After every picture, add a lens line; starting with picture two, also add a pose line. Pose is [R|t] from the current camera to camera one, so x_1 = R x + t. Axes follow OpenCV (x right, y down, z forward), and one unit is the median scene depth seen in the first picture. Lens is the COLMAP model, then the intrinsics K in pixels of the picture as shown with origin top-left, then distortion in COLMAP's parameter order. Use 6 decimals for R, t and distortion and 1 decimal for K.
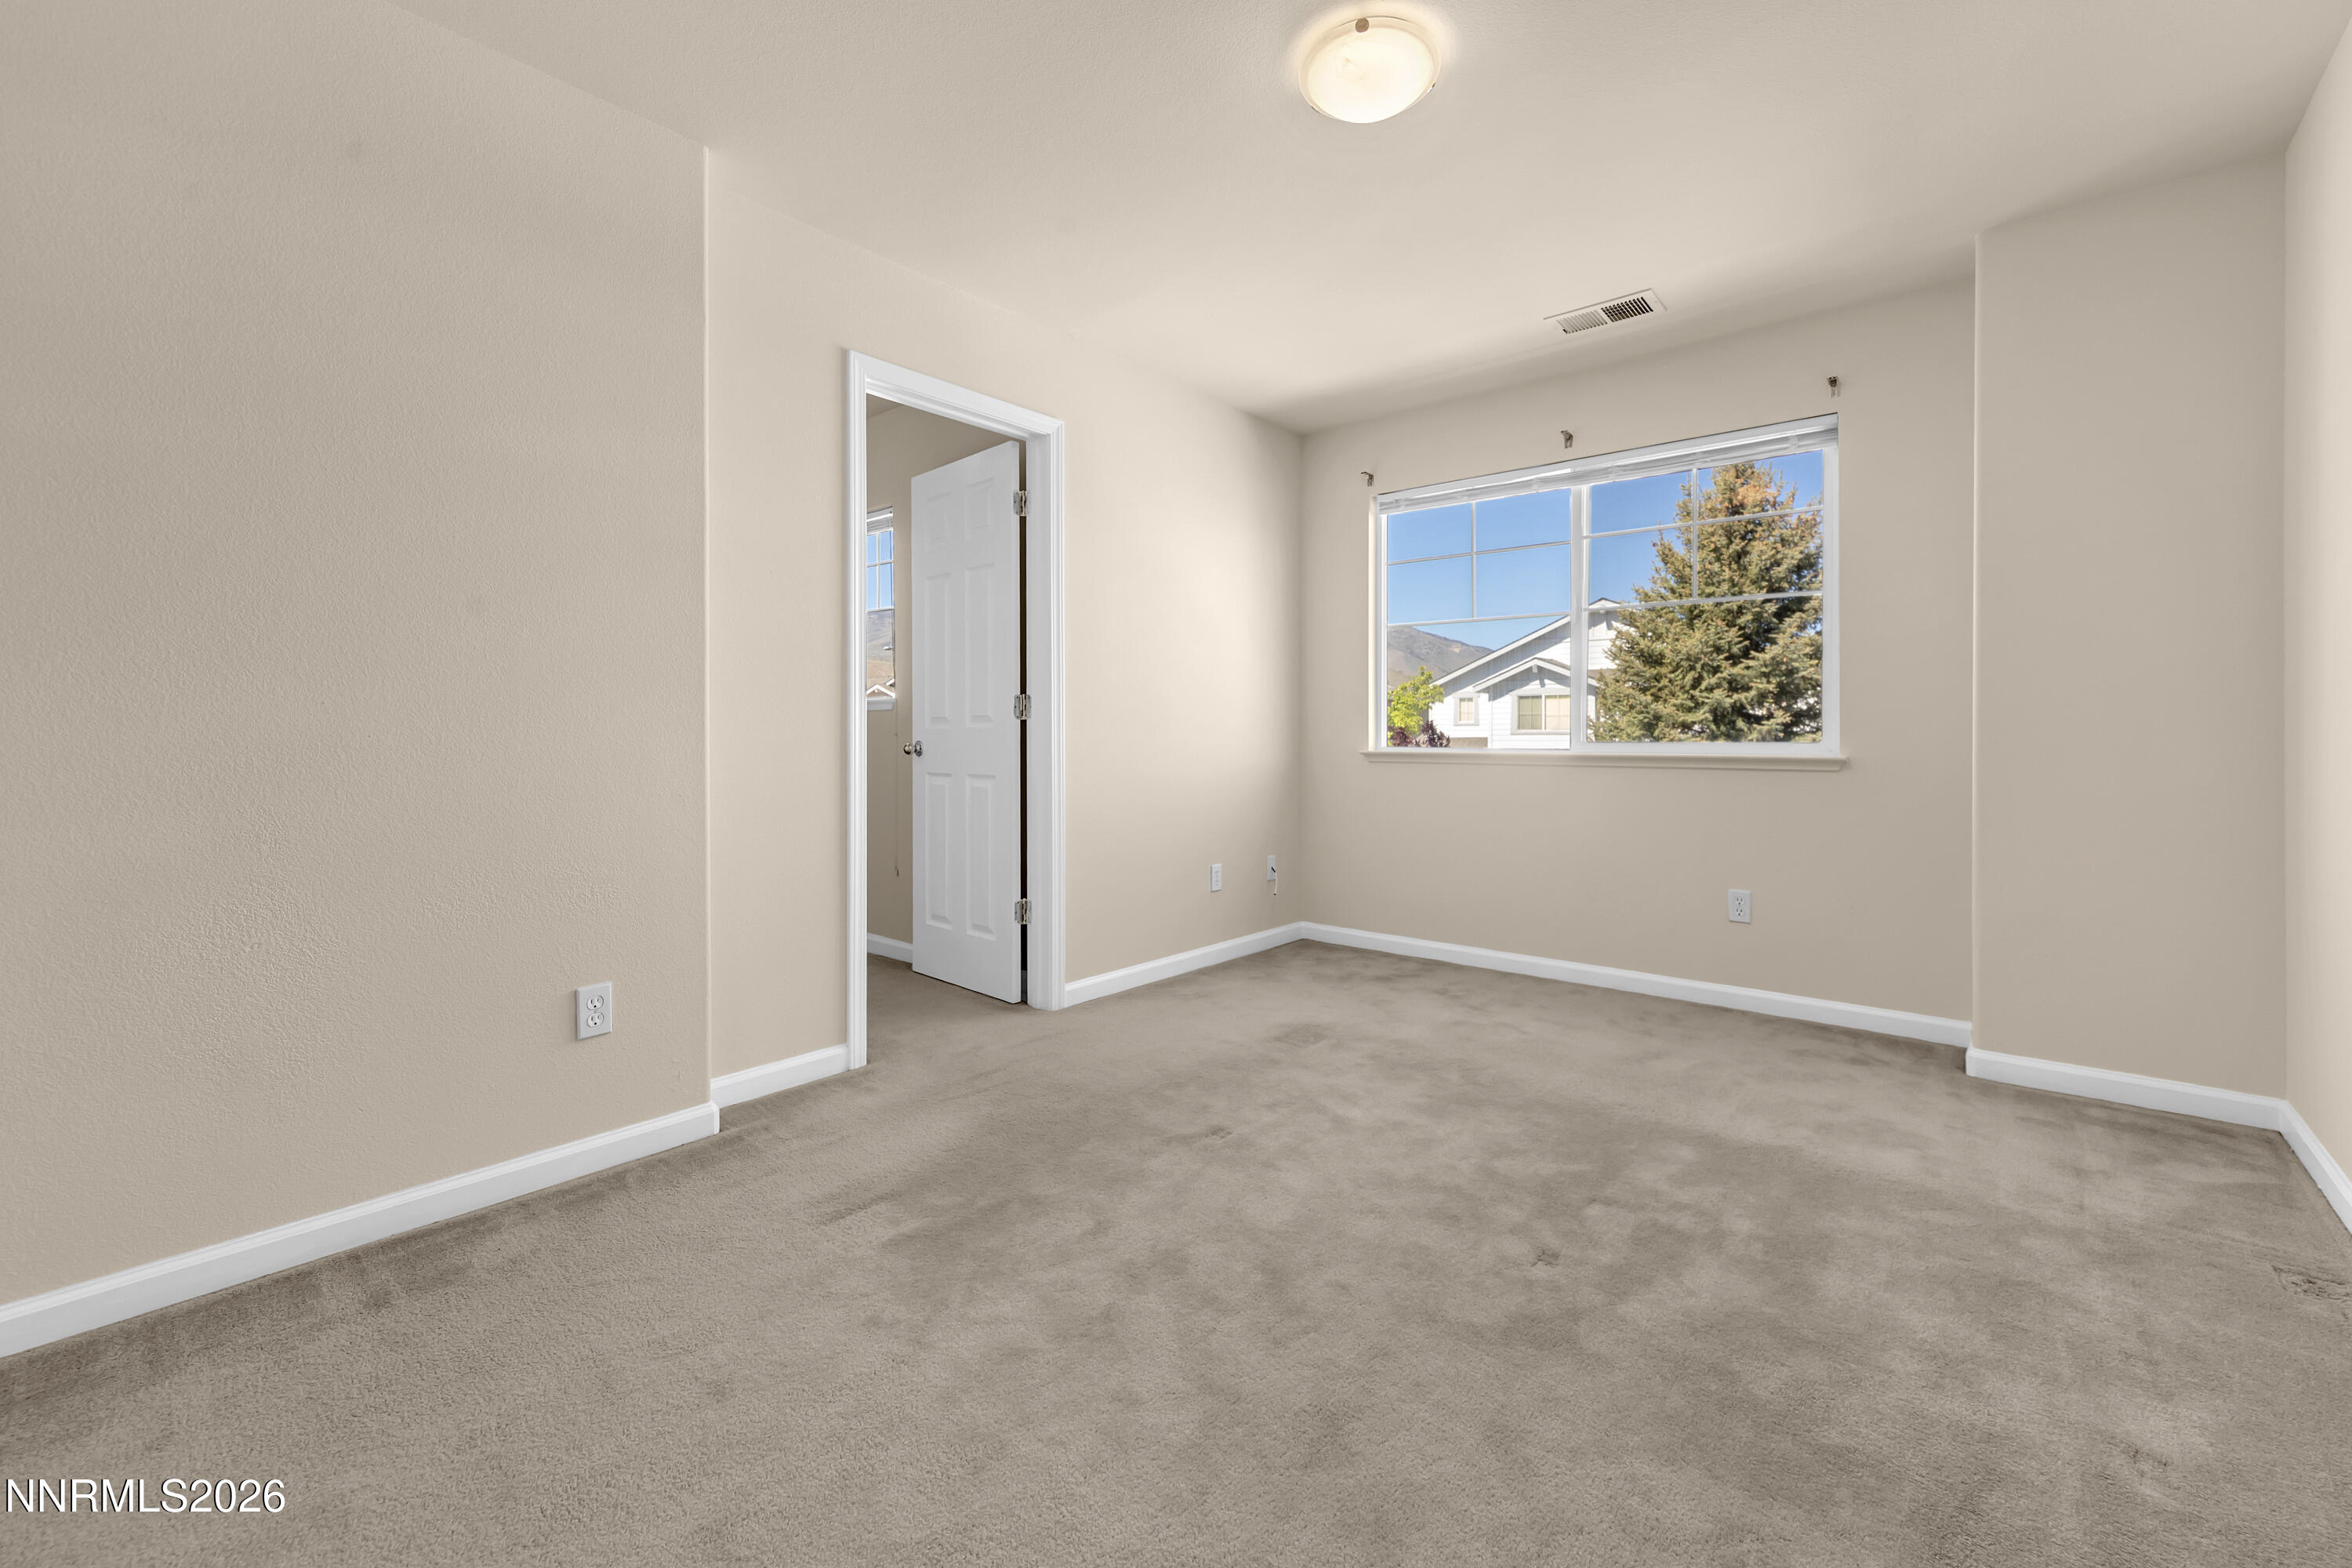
lens RADIAL K [[955.5, 0, 1219.9], [0, 955.5, 728.7], [0, 0, 1]] dist [0.008734, -0.000052]
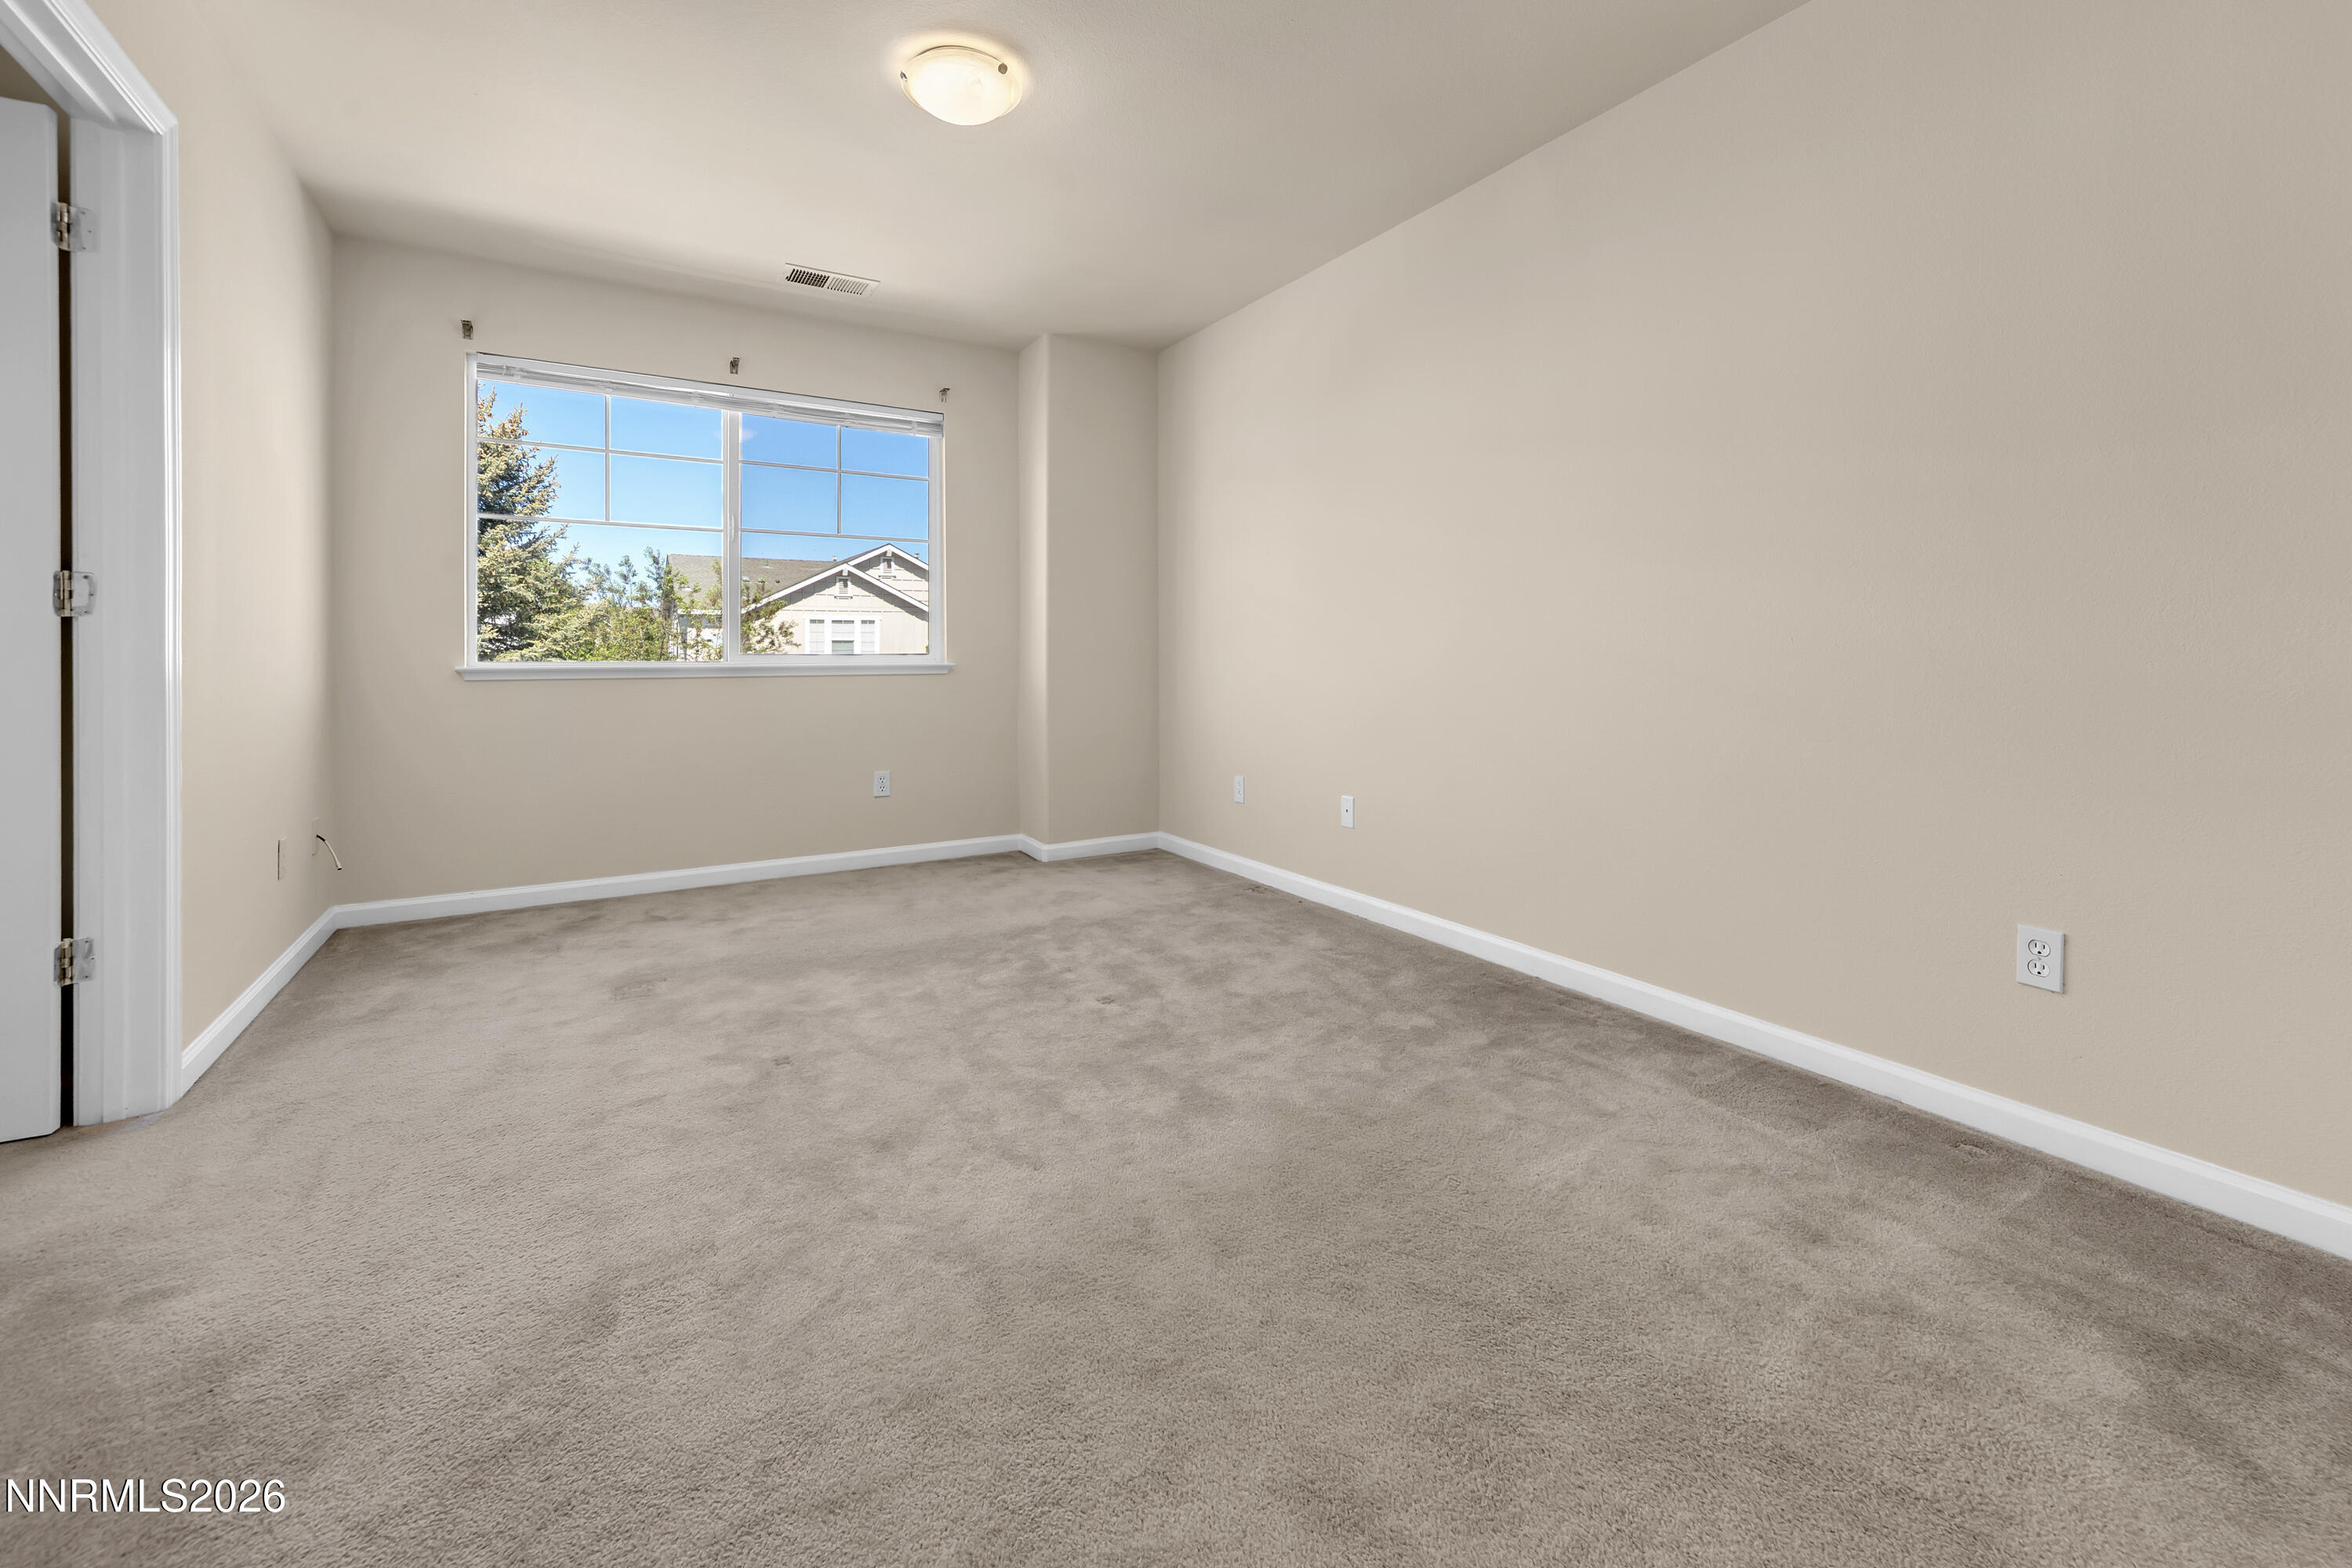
lens RADIAL K [[970.4, 0, 1173.5], [0, 970.4, 659.4], [0, 0, 1]] dist [-0.000442, -0.000109]
pose [[0.333115, -0.008300, 0.942850, -0.522271], [-0.004253, 0.999938, 0.010306, 0.006400], [-0.942876, -0.007443, 0.333059, 0.207773]]
